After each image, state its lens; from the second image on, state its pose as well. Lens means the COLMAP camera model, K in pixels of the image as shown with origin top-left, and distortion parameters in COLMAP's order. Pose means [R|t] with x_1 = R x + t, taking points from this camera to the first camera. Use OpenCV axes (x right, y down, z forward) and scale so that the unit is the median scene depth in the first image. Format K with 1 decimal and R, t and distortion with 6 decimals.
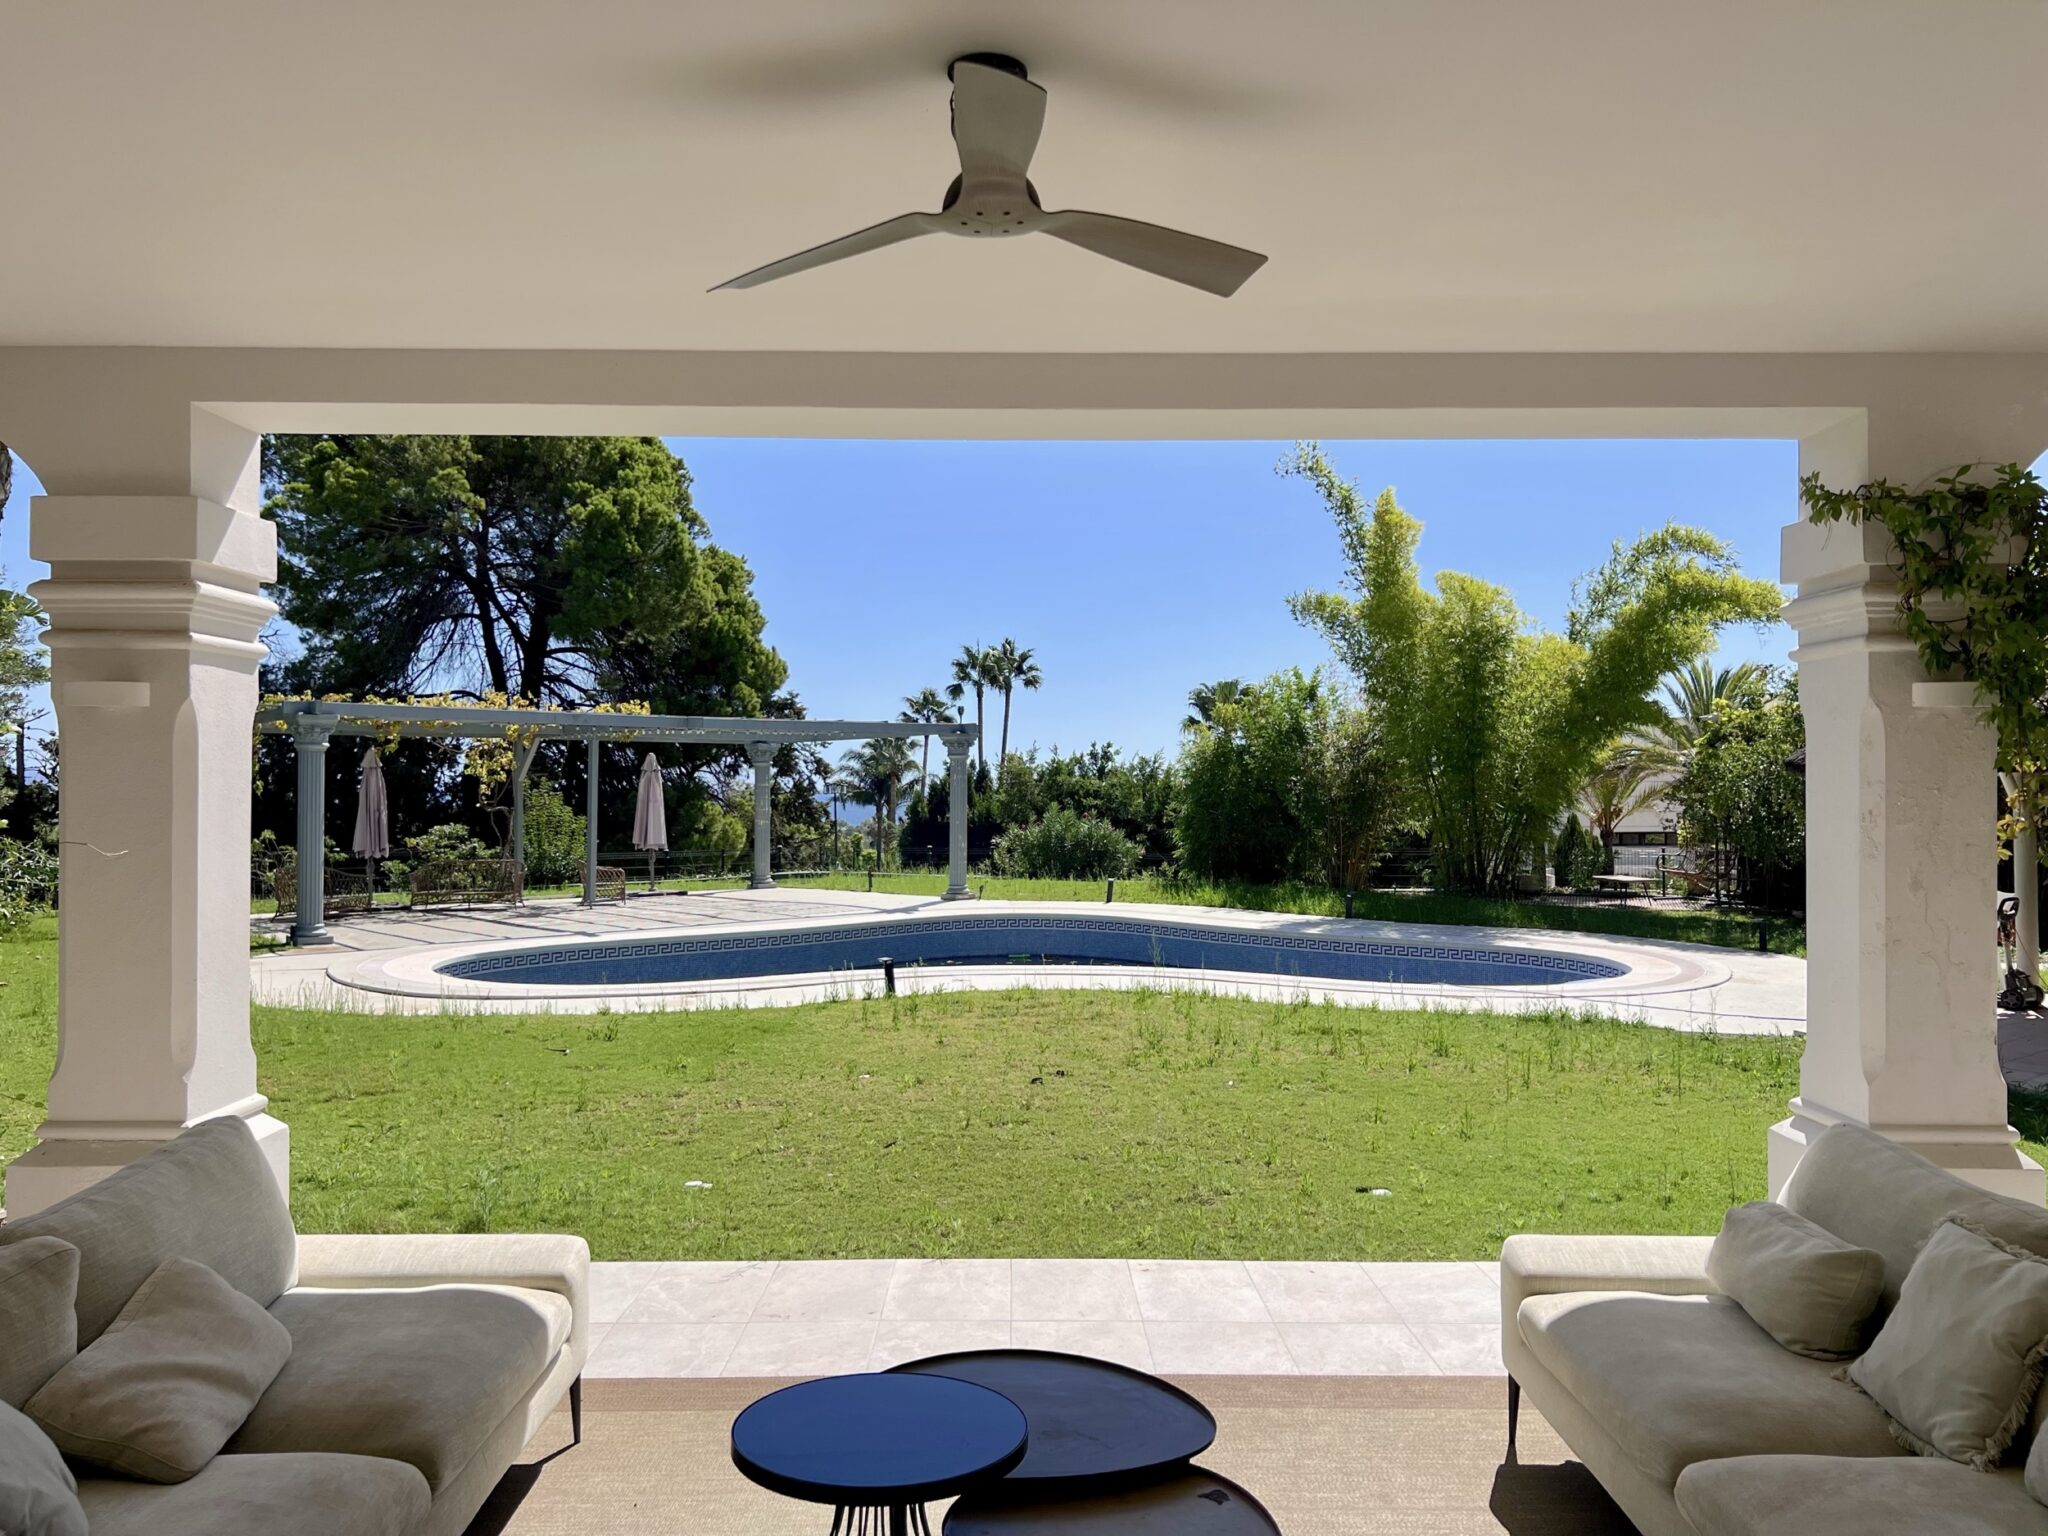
lens RADIAL K [[1529.9, 0, 1027.4], [0, 1529.9, 774.4], [0, 0, 1]] dist [0.088250, -0.157563]
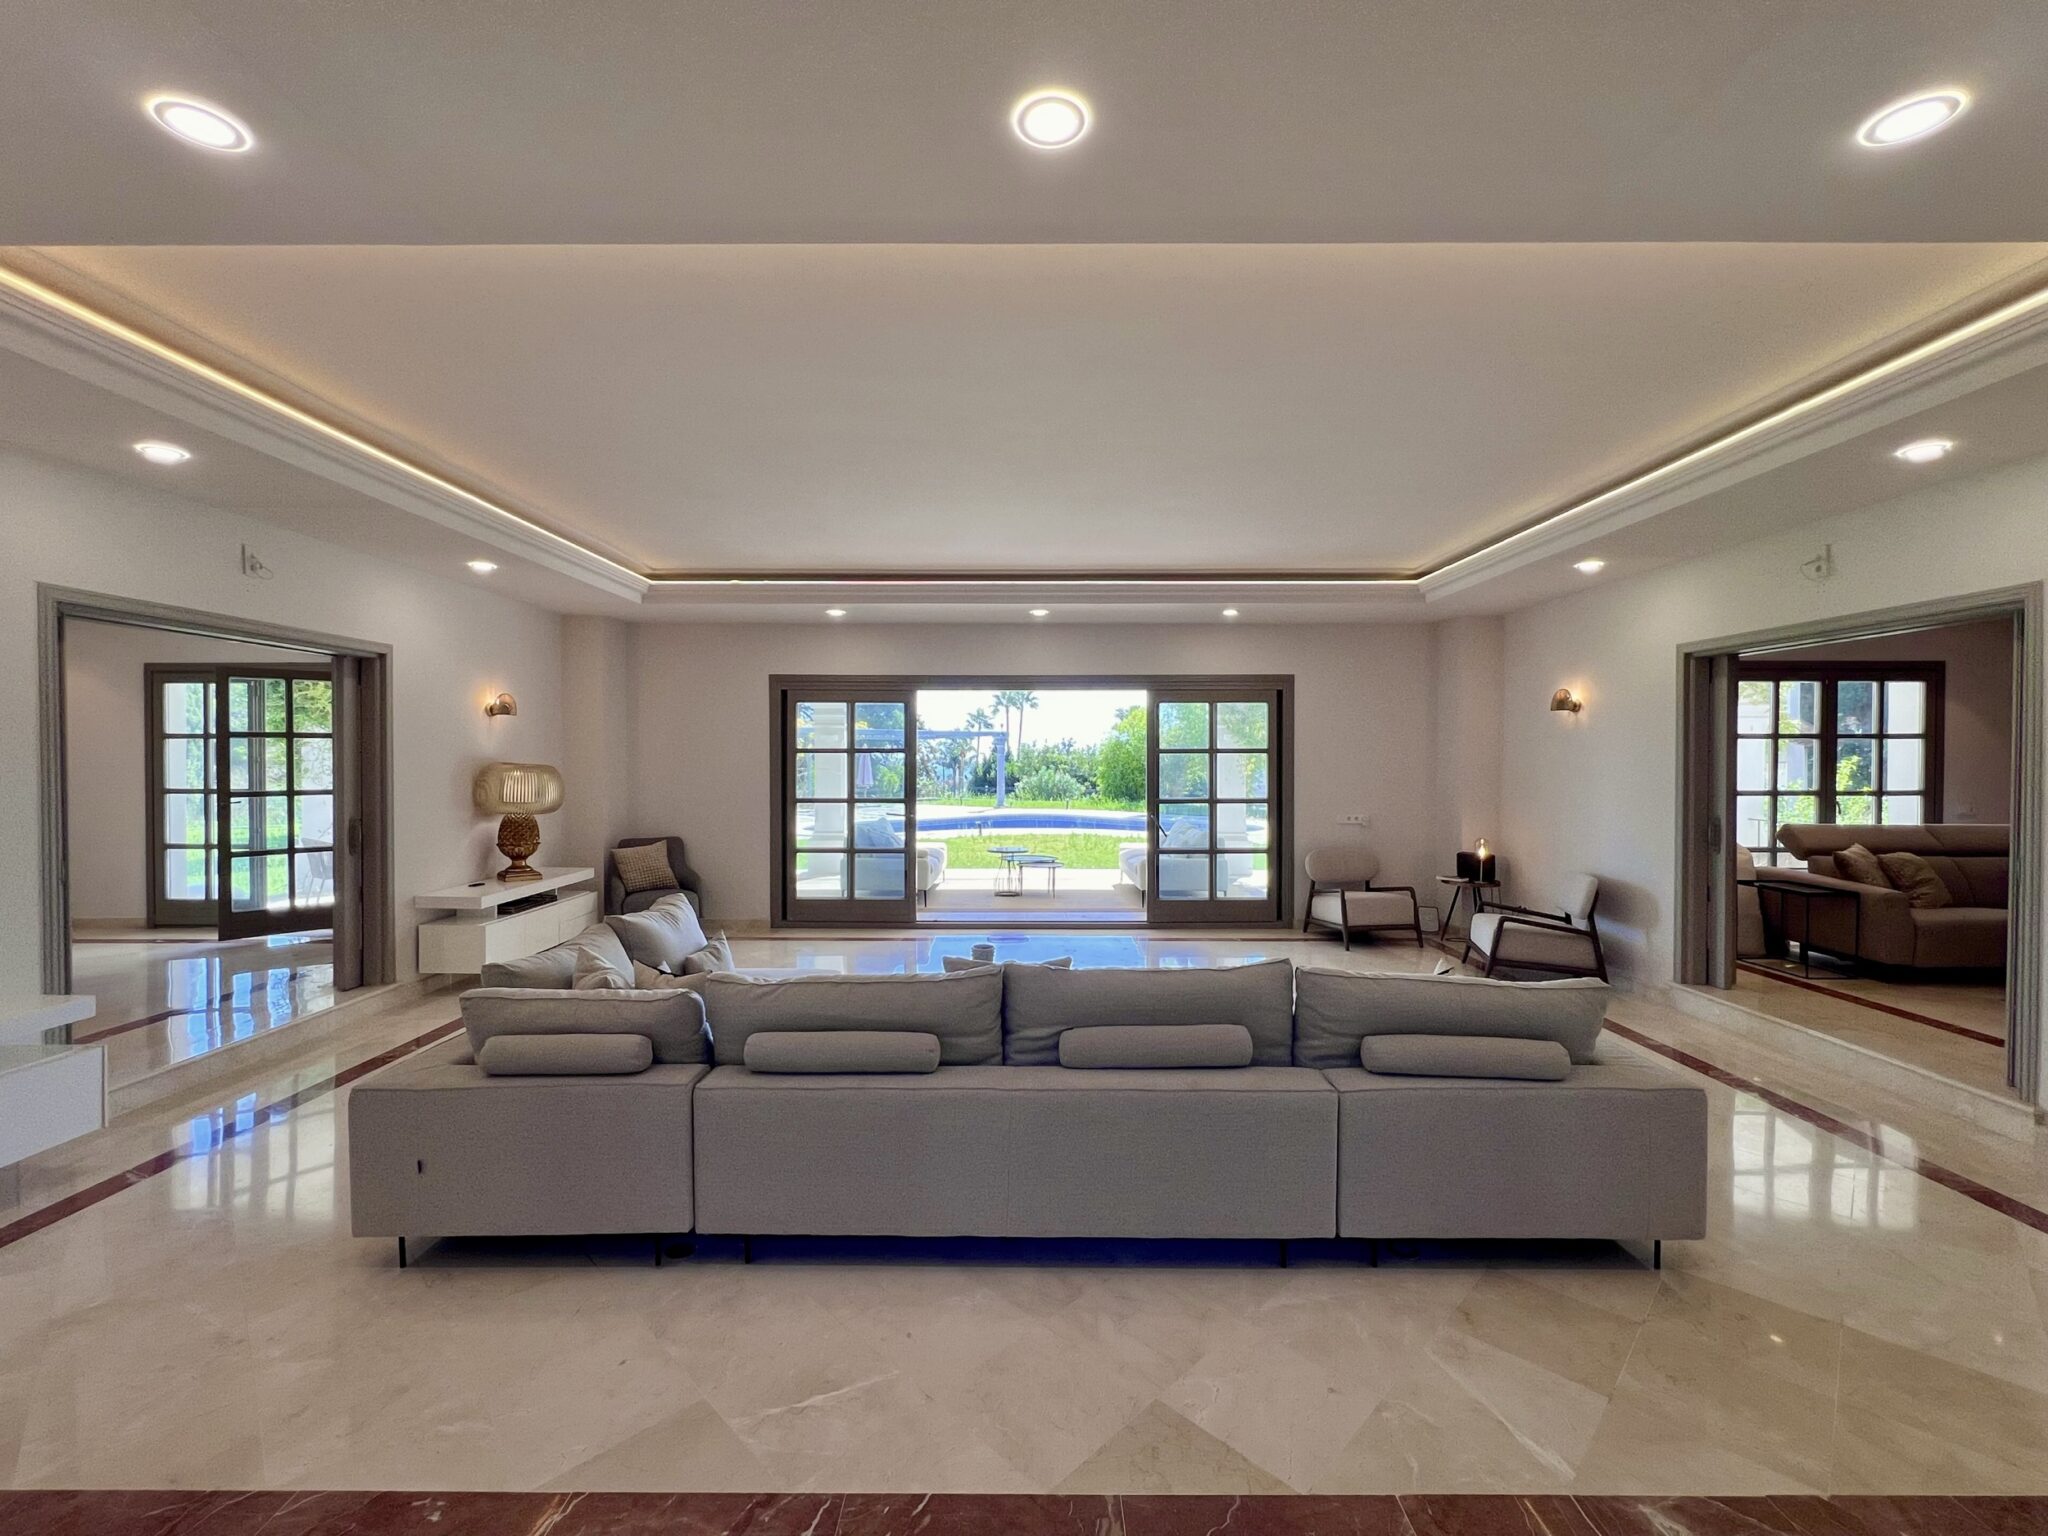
lens RADIAL K [[867.9, 0, 1024.0], [0, 867.9, 768.0], [0, 0, 1]] dist [0.000030, -0.000002]
pose [[0.999952, -0.001943, -0.009599, 0.000919], [0.002107, 0.999852, 0.017102, -0.000364], [0.009564, -0.017121, 0.999808, -0.199528]]
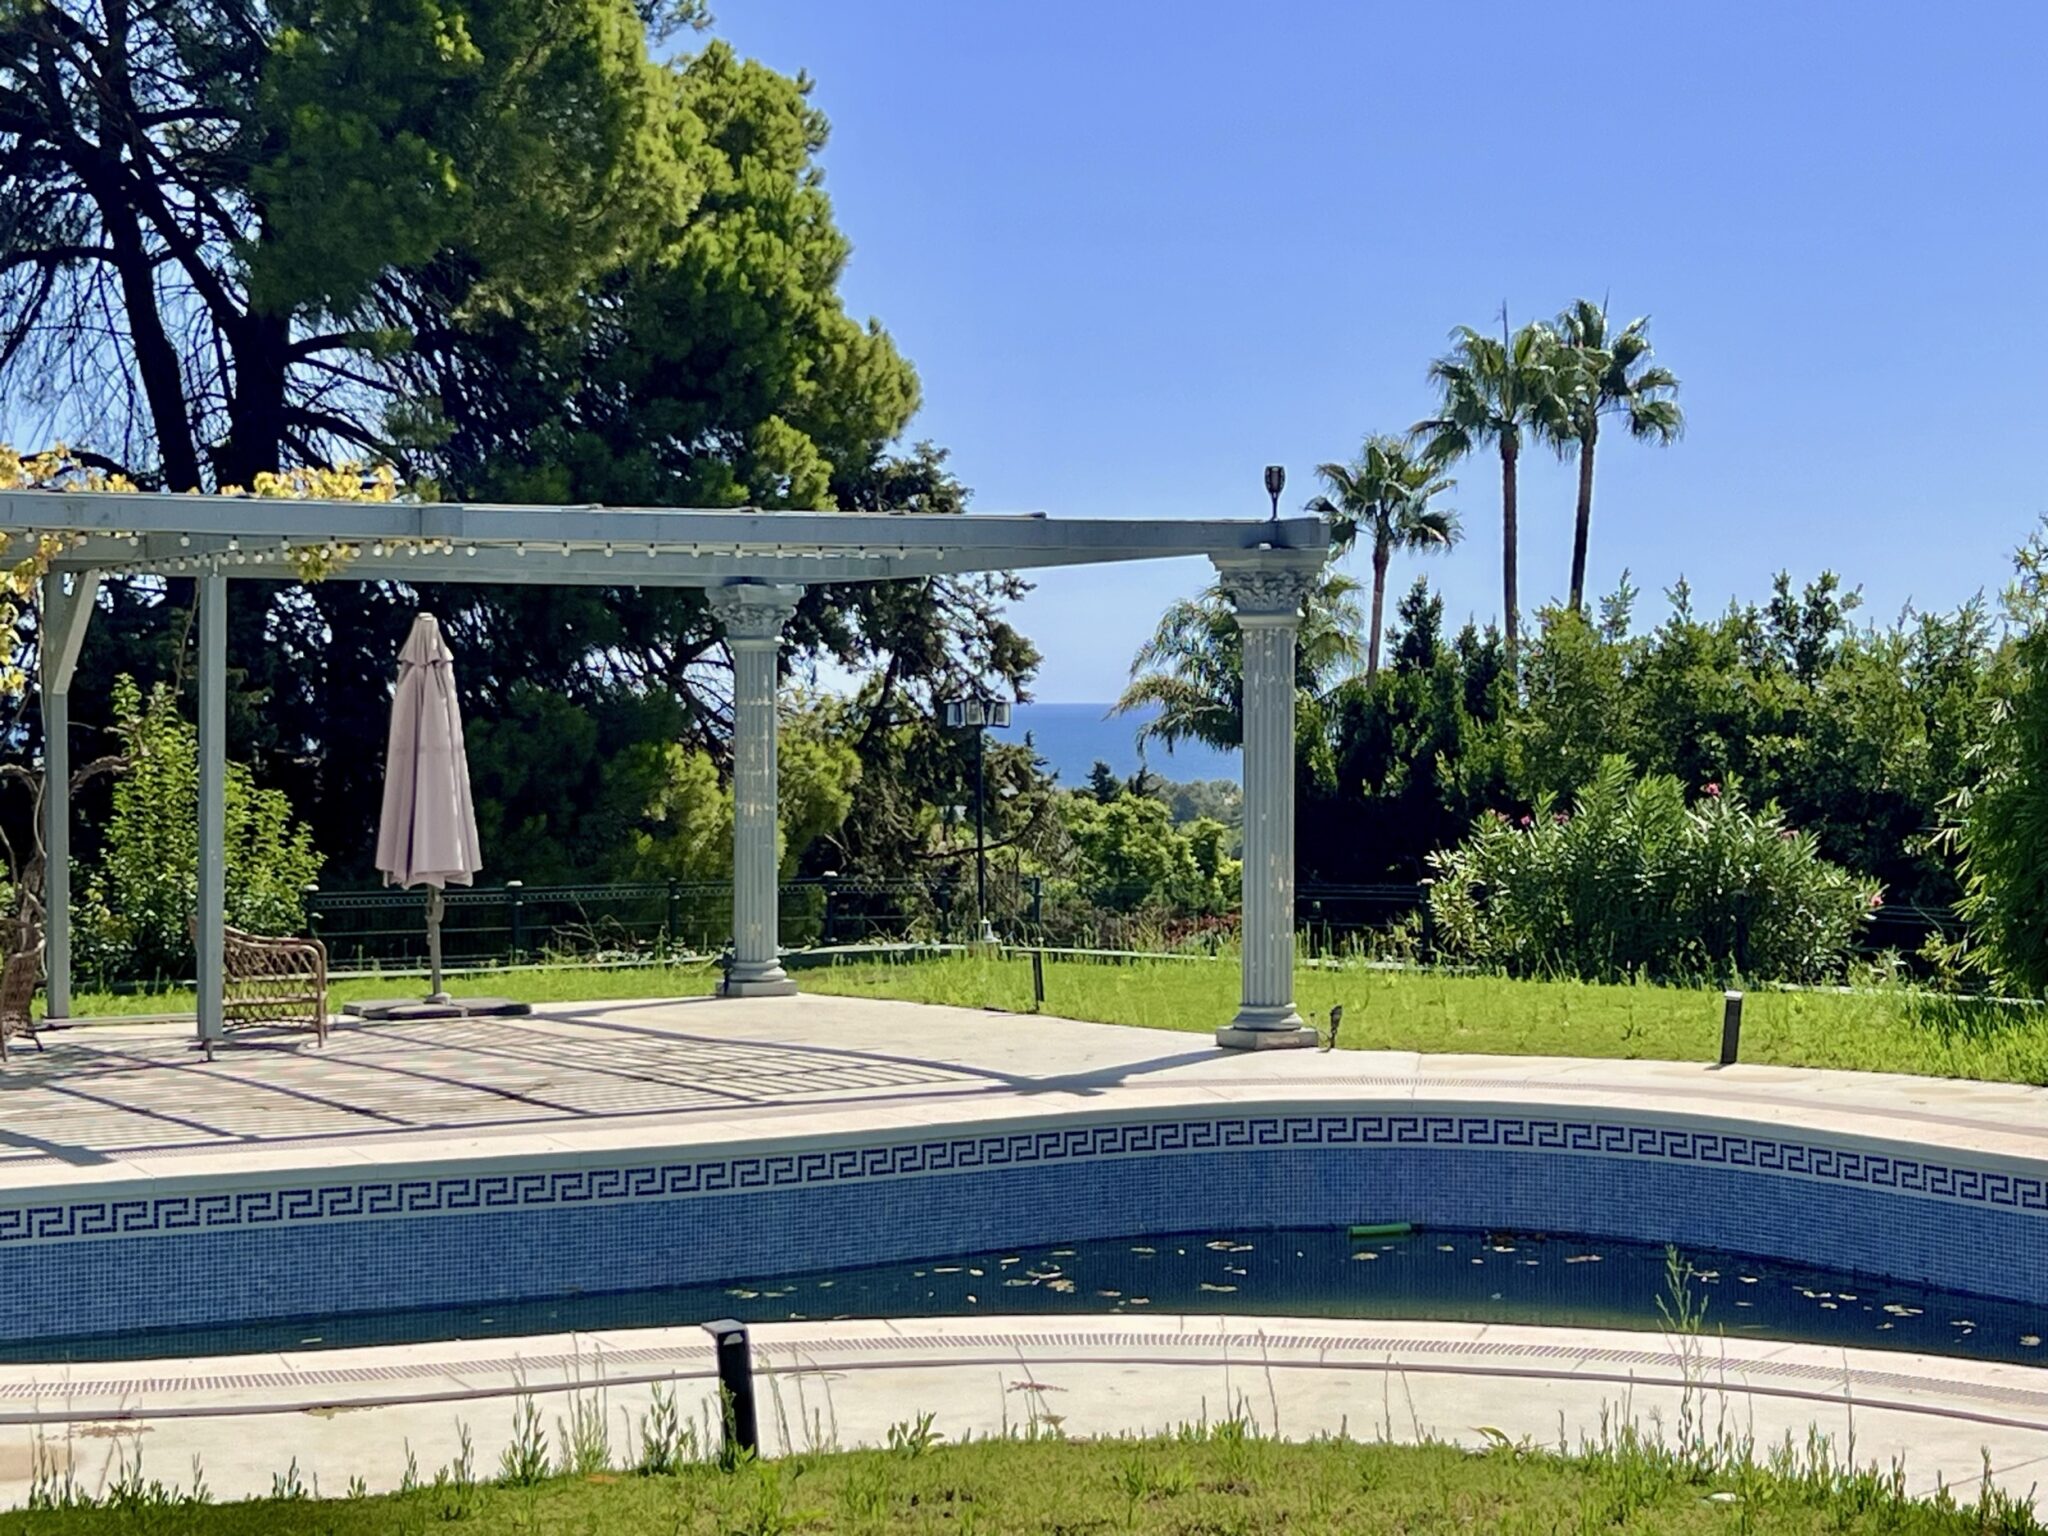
lens RADIAL K [[3825.0, 0, 1024.0], [0, 3825.0, 768.0], [0, 0, 1]] dist [0.167715, -0.031071]
pose [[0.984645, 0.001674, -0.174559, 0.031388], [0.003021, 0.999641, 0.026627, -0.000963], [0.174541, -0.026746, 0.984287, 0.109955]]
